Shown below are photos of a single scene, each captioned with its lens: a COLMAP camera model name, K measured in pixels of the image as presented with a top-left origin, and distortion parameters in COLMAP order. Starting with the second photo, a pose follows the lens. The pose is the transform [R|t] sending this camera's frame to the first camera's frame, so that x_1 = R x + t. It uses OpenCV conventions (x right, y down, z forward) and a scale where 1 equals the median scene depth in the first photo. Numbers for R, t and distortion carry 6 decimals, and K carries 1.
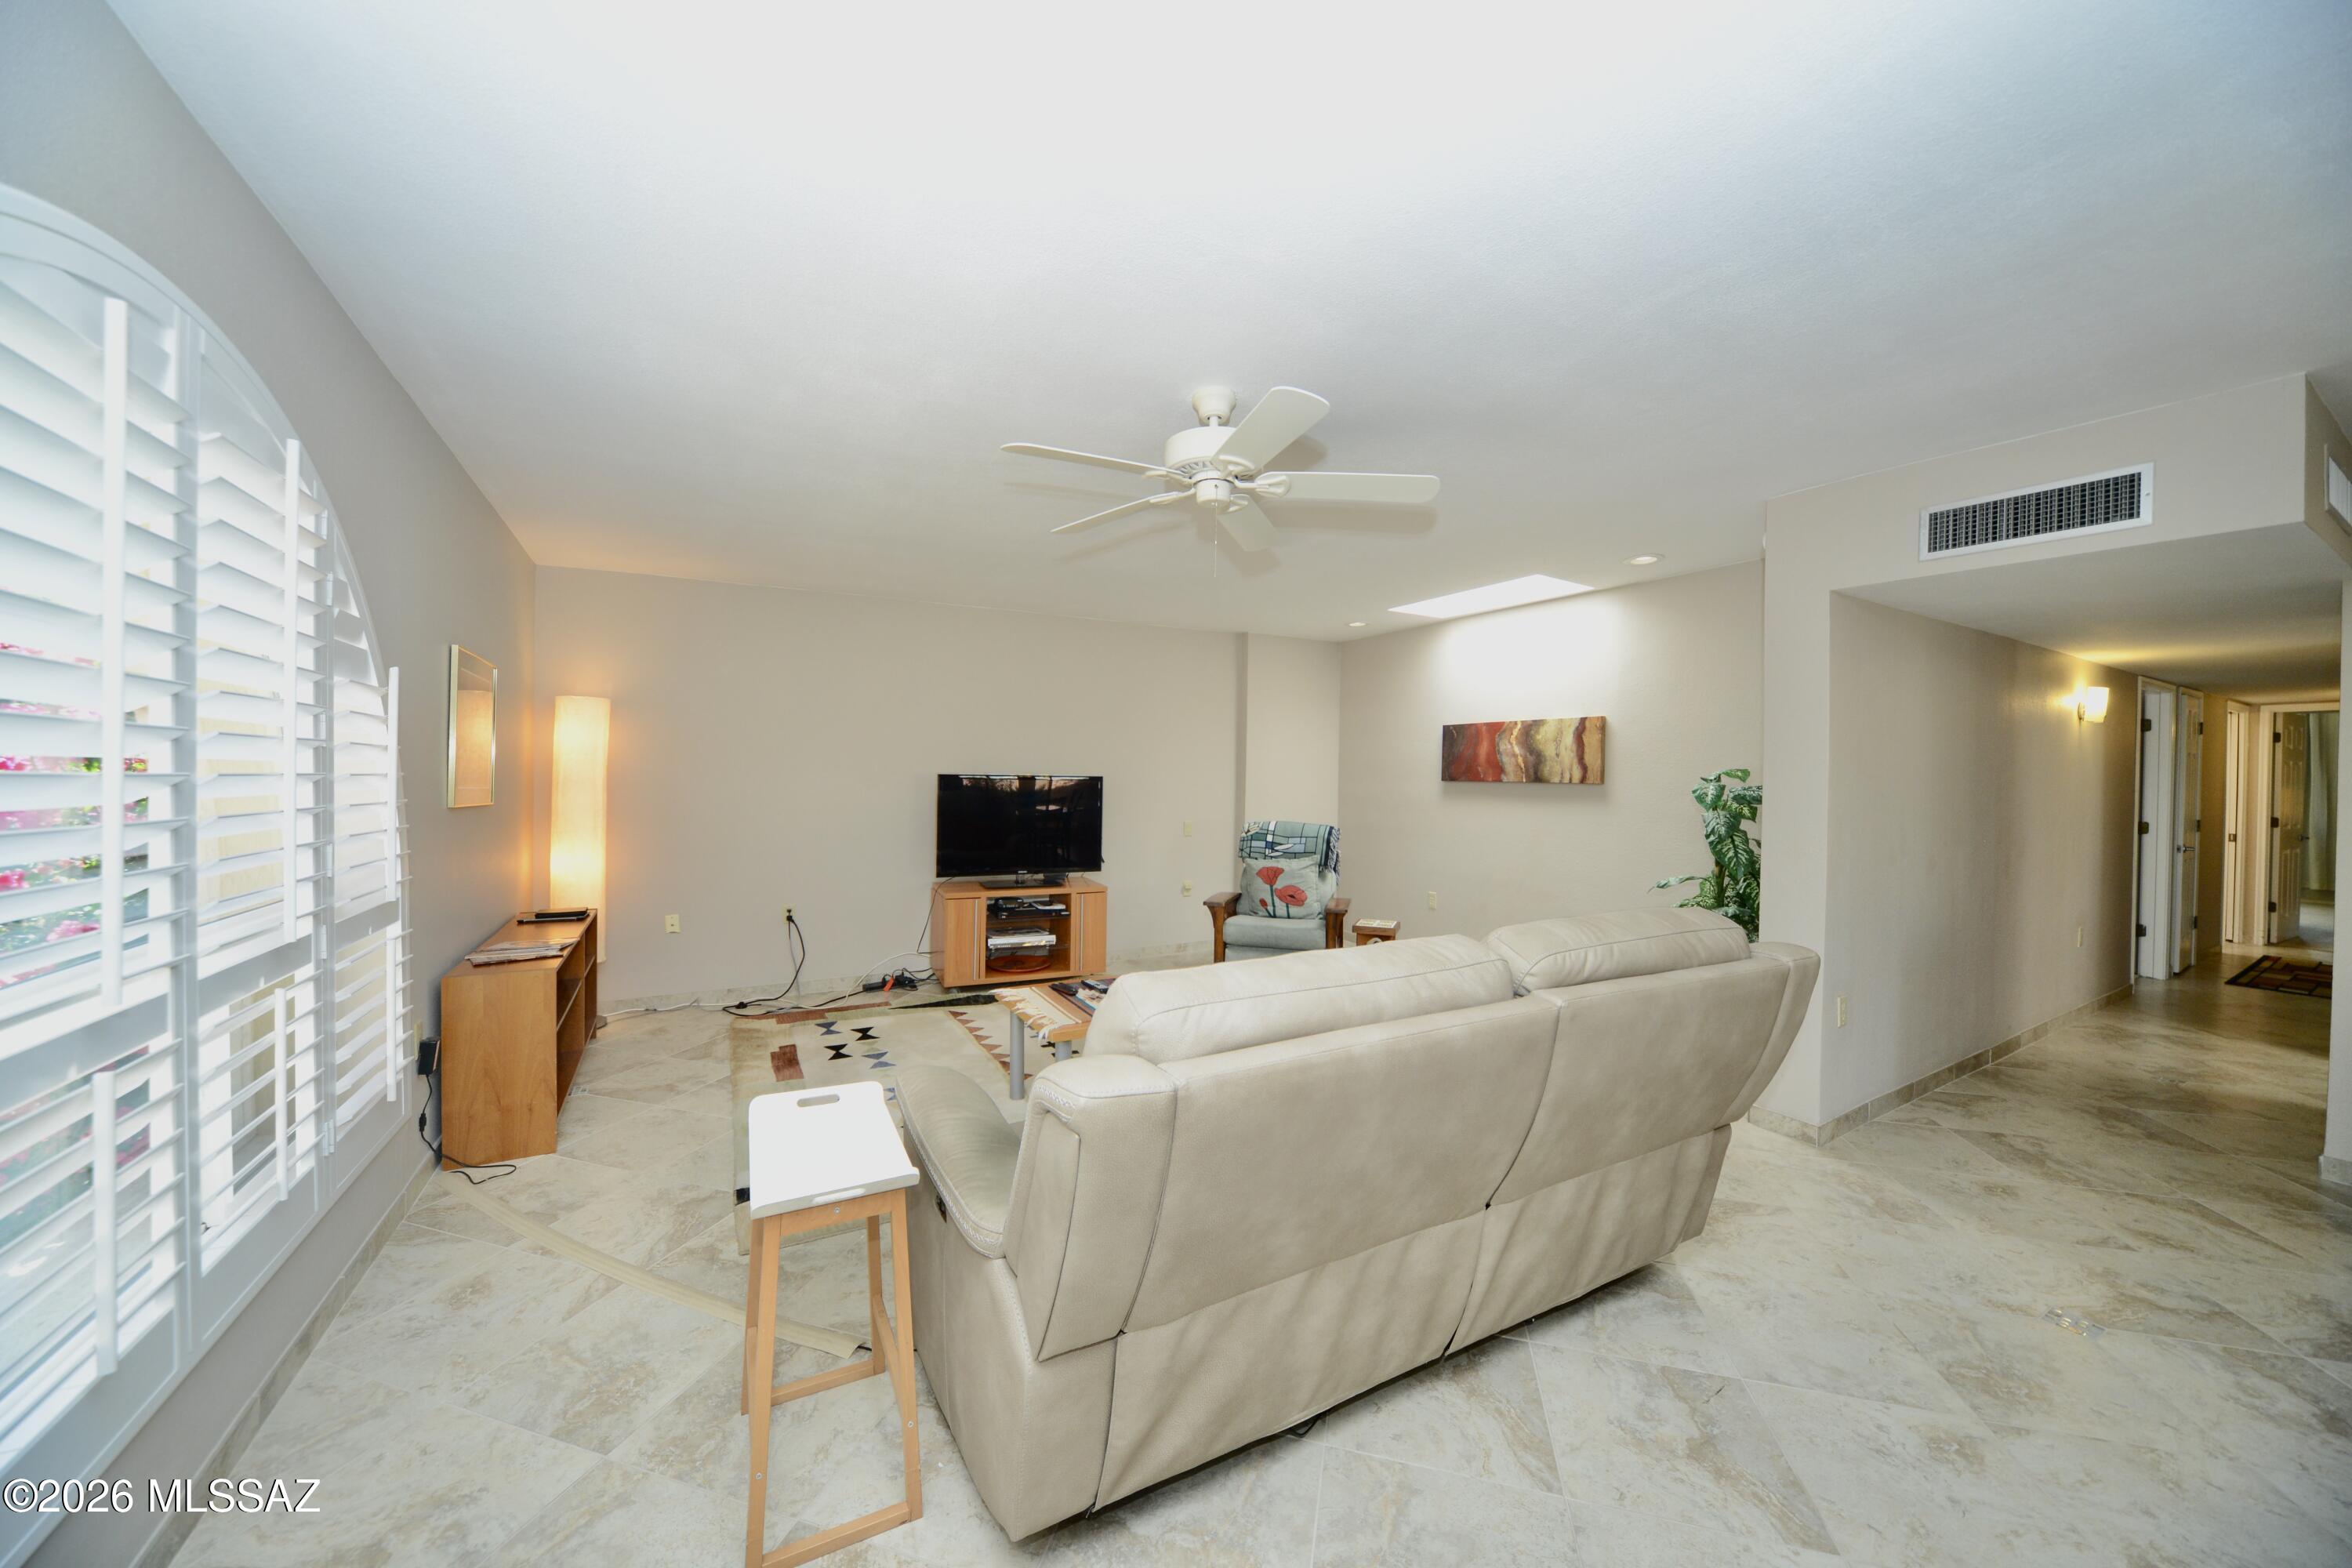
lens RADIAL K [[818.5, 0, 1164.6], [0, 818.5, 777.8], [0, 0, 1]] dist [-0.014207, 0.000649]
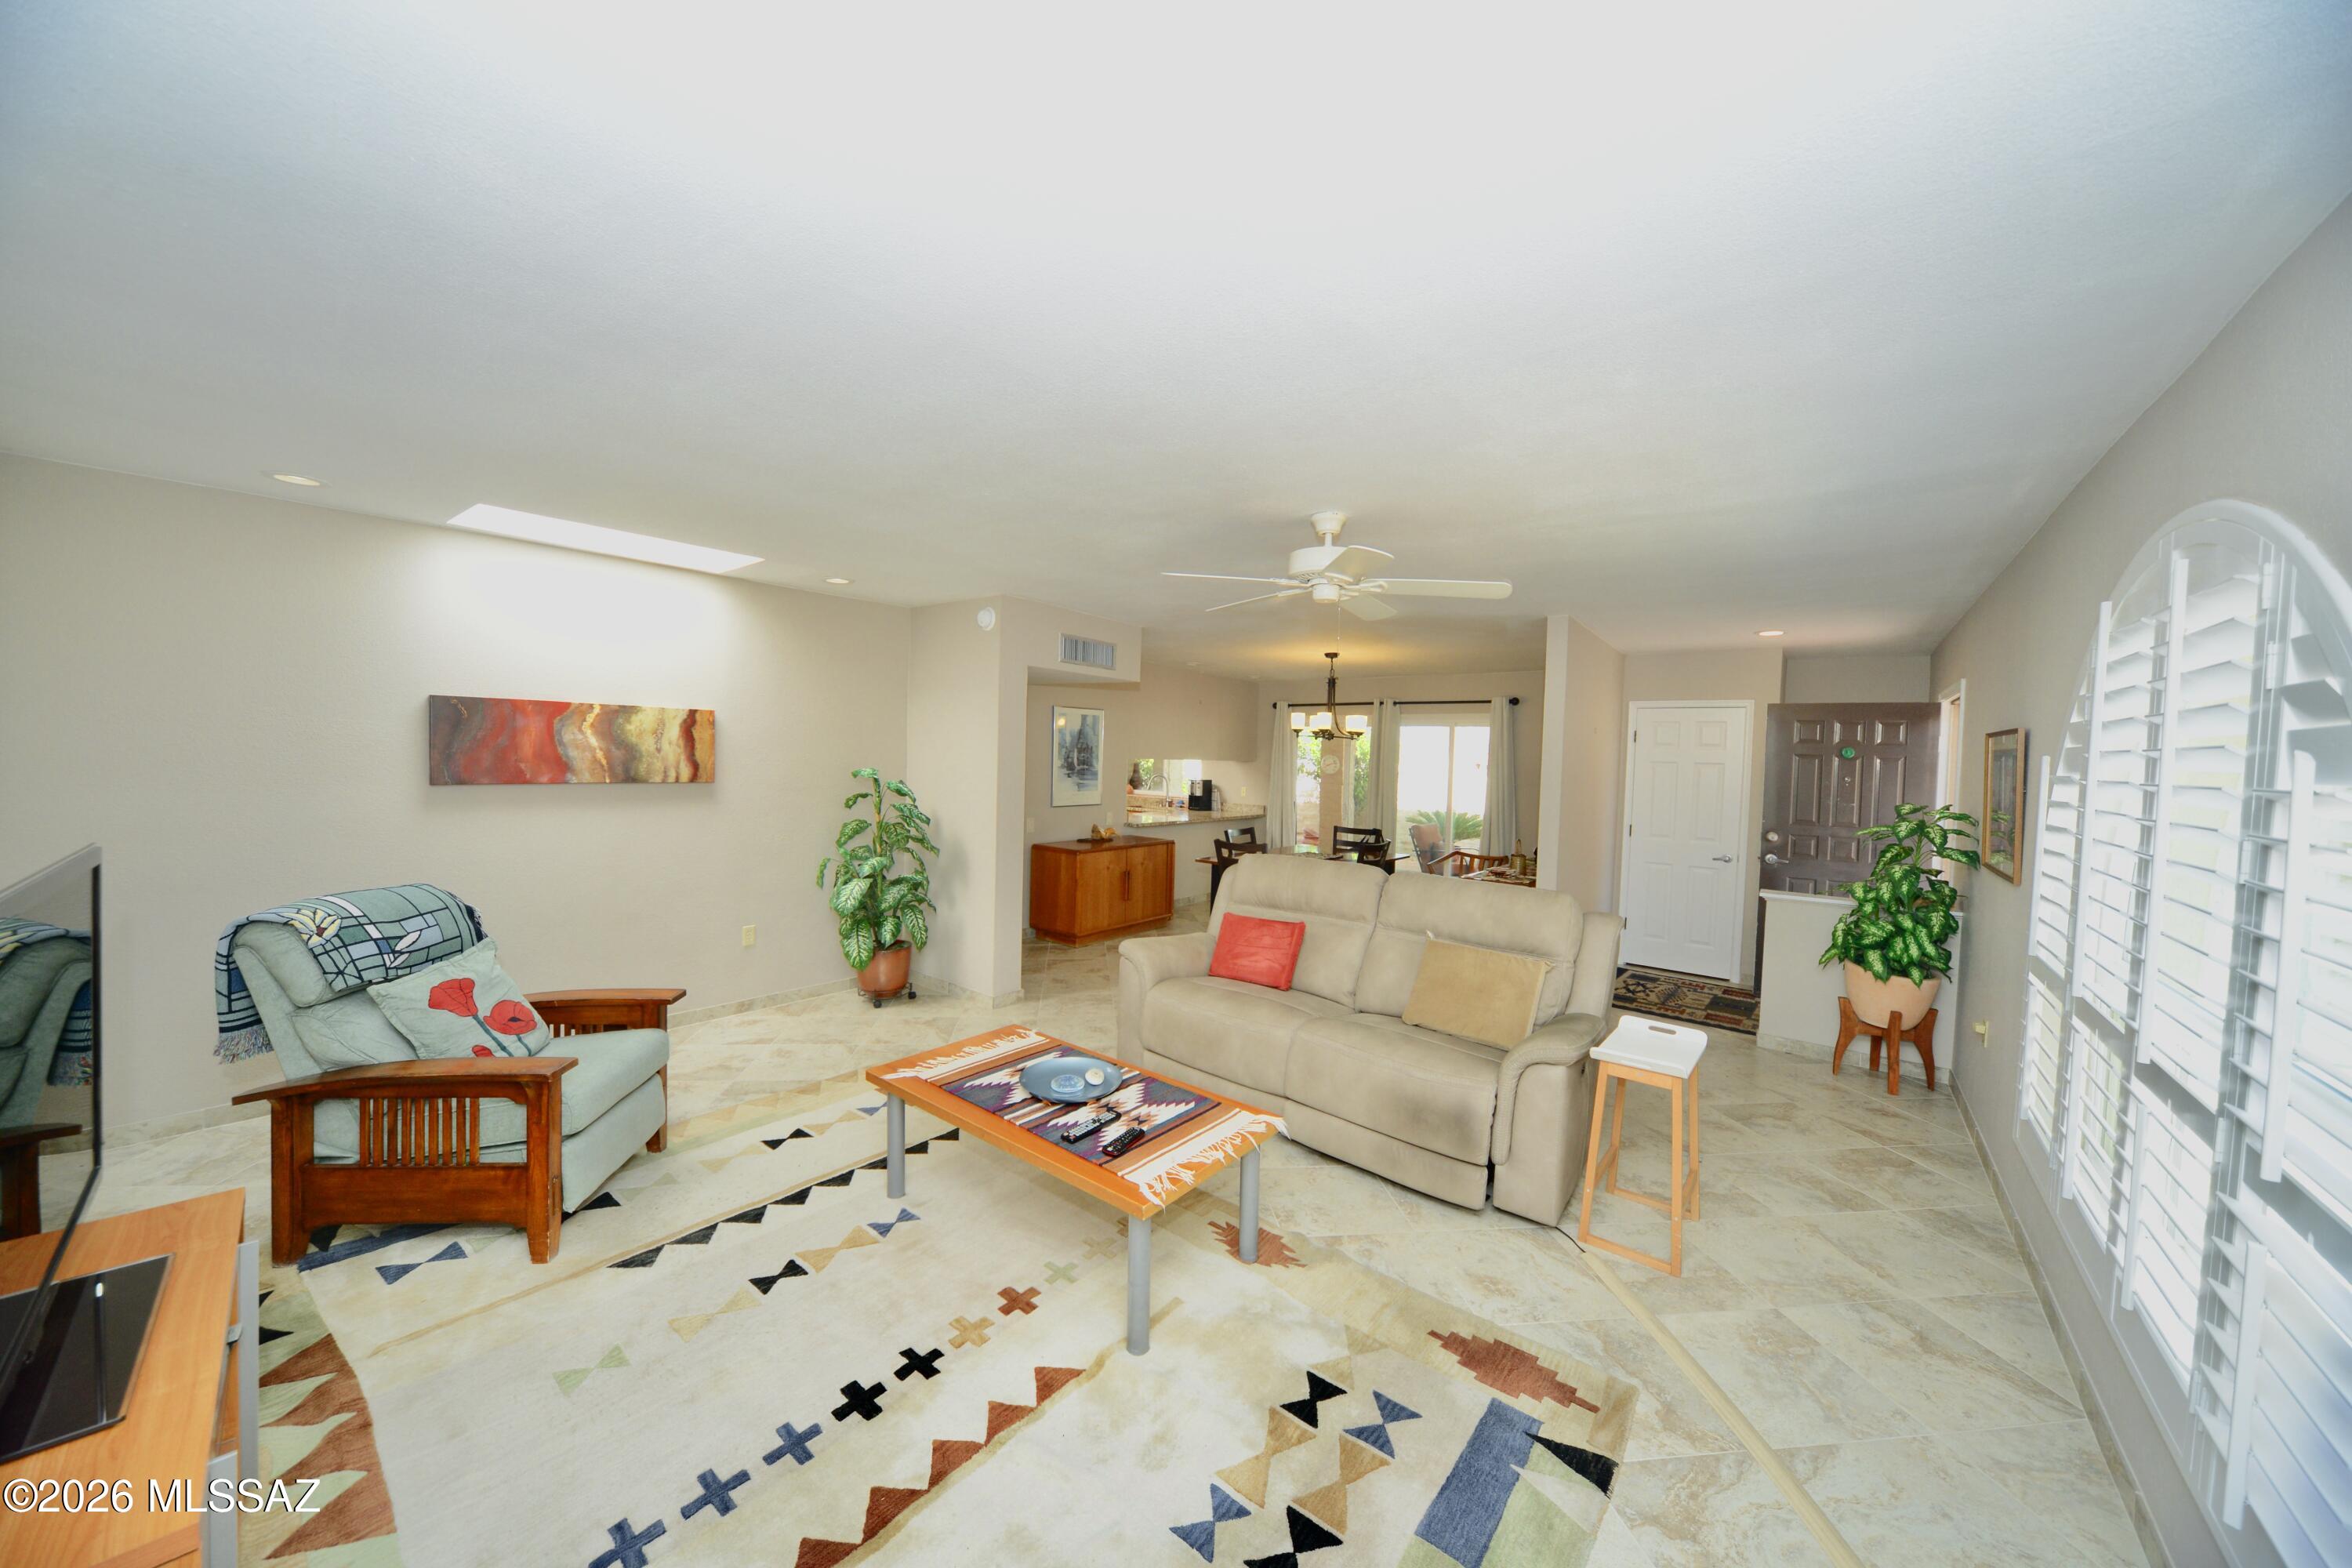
lens RADIAL K [[818.5, 0, 1158.9], [0, 818.5, 783.3], [0, 0, 1]] dist [-0.014207, 0.000649]
pose [[-0.365552, -0.059081, 0.928914, -0.514785], [-0.030410, 0.998209, 0.051521, -0.053774], [-0.930294, -0.009415, -0.366694, 0.839666]]
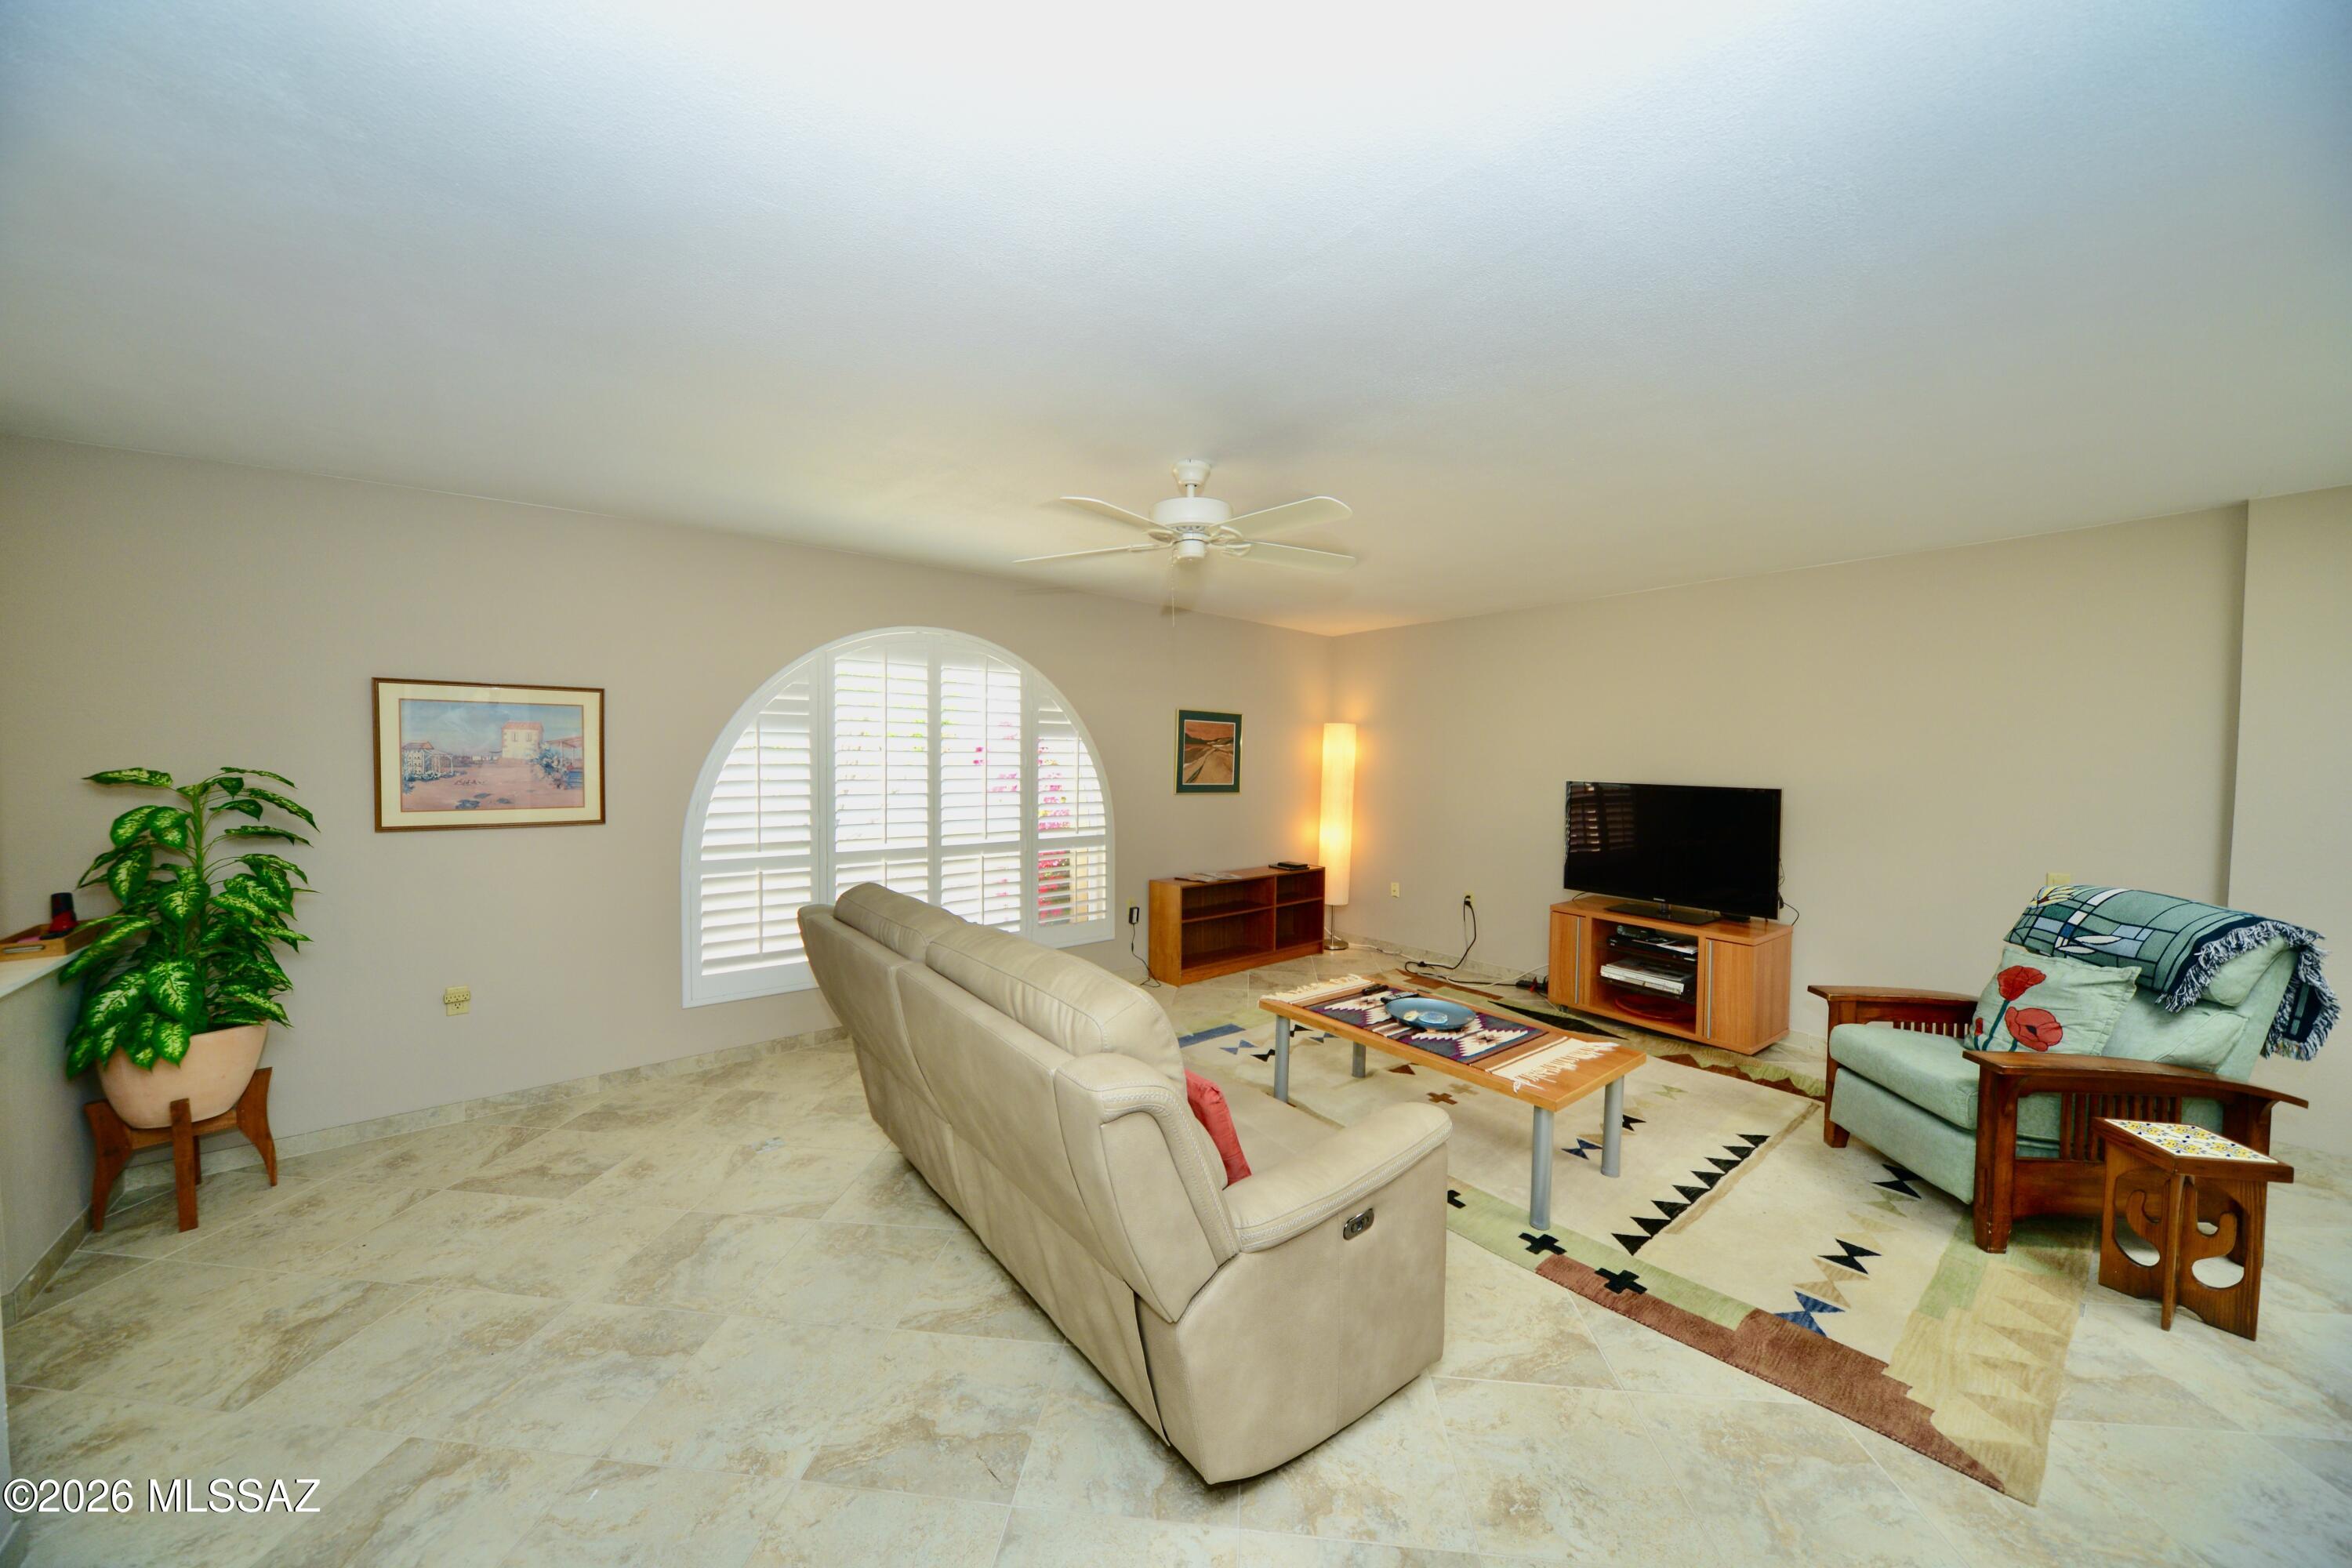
lens RADIAL K [[818.5, 0, 1162.0], [0, 818.5, 780.2], [0, 0, 1]] dist [-0.014207, 0.000649]
pose [[0.165093, 0.023653, -0.985994, 0.592985], [-0.007453, 0.999714, 0.022735, -0.023539], [0.986250, 0.003595, 0.165222, 0.378227]]
